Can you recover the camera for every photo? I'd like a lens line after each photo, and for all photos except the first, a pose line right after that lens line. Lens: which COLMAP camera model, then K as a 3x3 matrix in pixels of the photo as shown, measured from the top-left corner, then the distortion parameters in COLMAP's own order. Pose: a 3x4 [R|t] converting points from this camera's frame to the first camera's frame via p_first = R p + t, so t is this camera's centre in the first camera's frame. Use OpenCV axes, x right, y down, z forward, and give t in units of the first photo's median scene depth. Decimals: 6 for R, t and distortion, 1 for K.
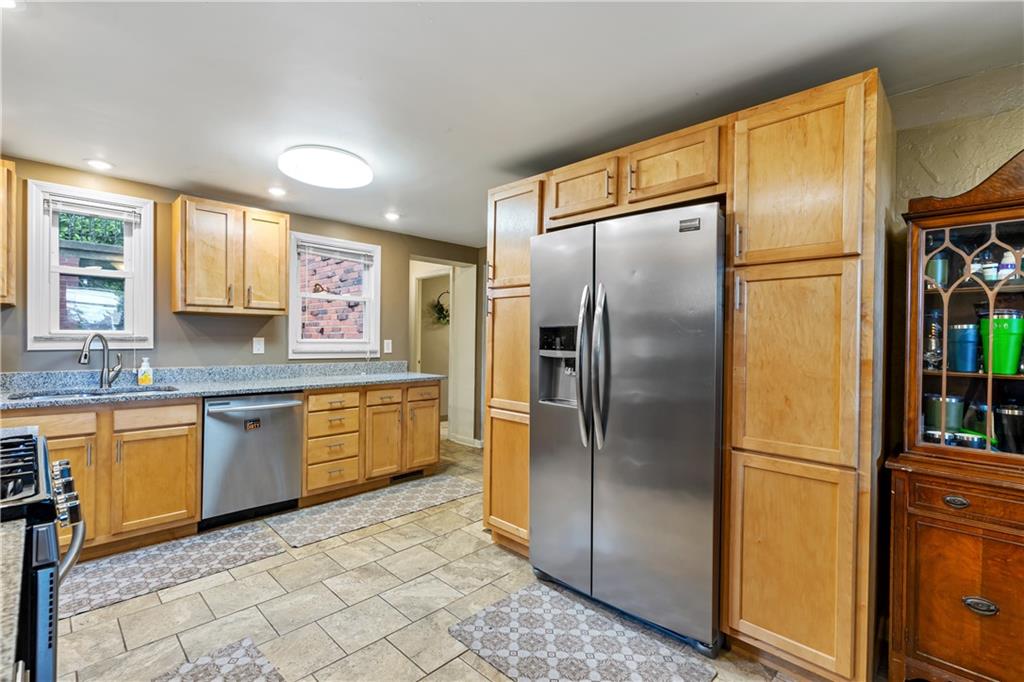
lens RADIAL K [[463.9, 0, 504.4], [0, 463.9, 340.4], [0, 0, 1]] dist [-0.005060, 0.002347]
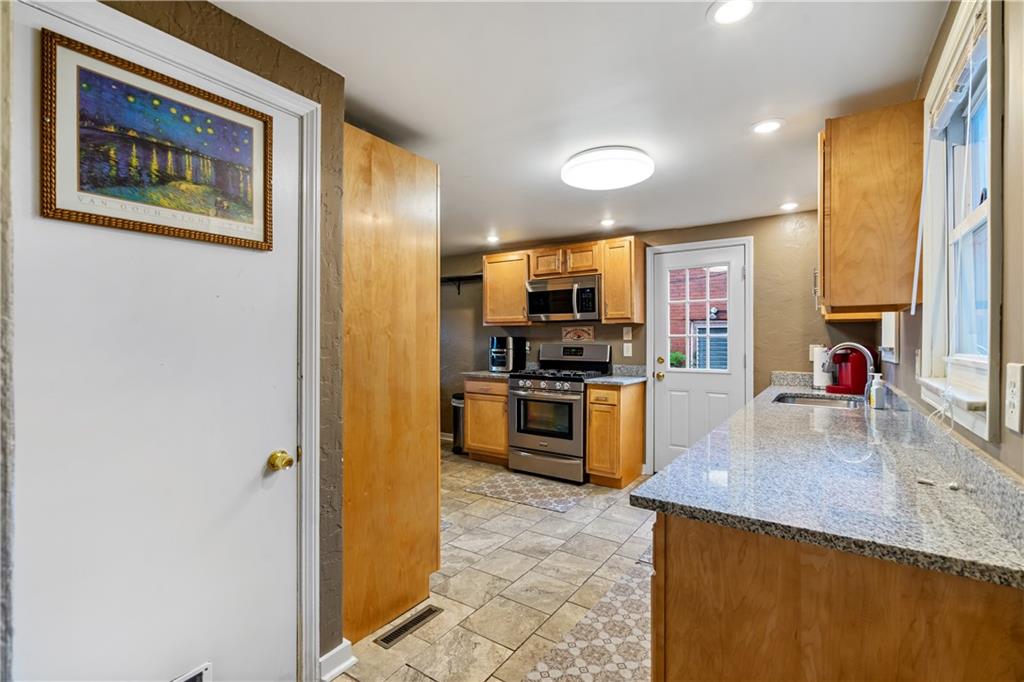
lens RADIAL K [[463.9, 0, 503.3], [0, 463.9, 340.3], [0, 0, 1]] dist [-0.005060, 0.002347]
pose [[-0.985012, -0.014431, -0.171879, -0.008508], [-0.015593, 0.999864, 0.005407, -0.014856], [0.171778, 0.008006, -0.985103, 1.850905]]
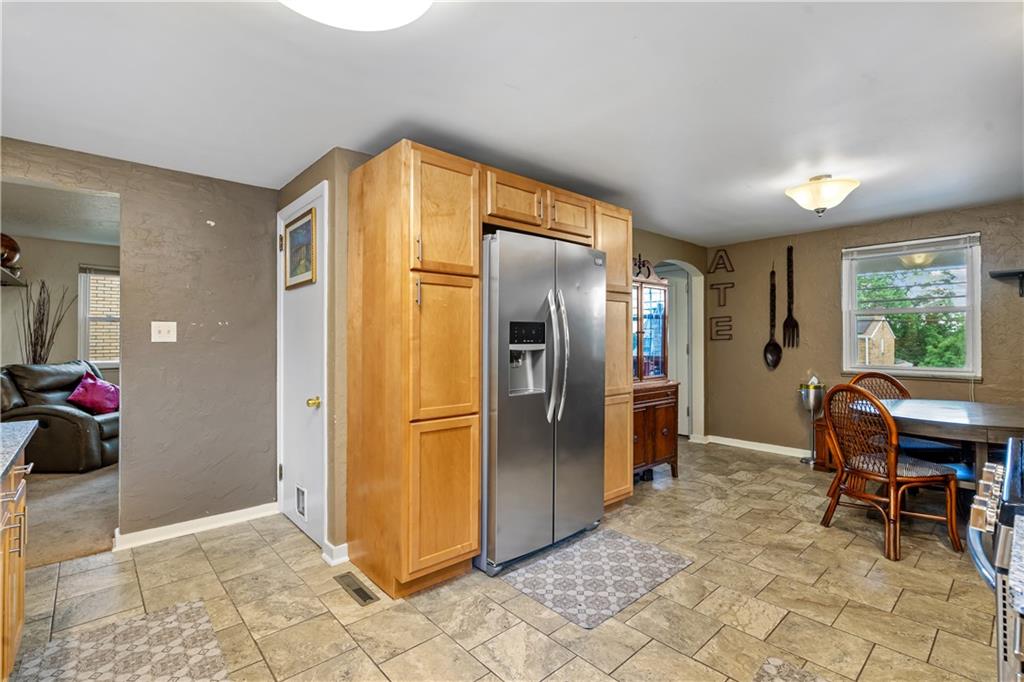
lens RADIAL K [[463.9, 0, 511.4], [0, 463.9, 333.5], [0, 0, 1]] dist [-0.005060, 0.002347]
pose [[0.062184, 0.001693, 0.998063, -0.792695], [0.011007, 0.999937, -0.002382, -0.000523], [-0.998004, 0.011134, 0.062162, 0.779863]]
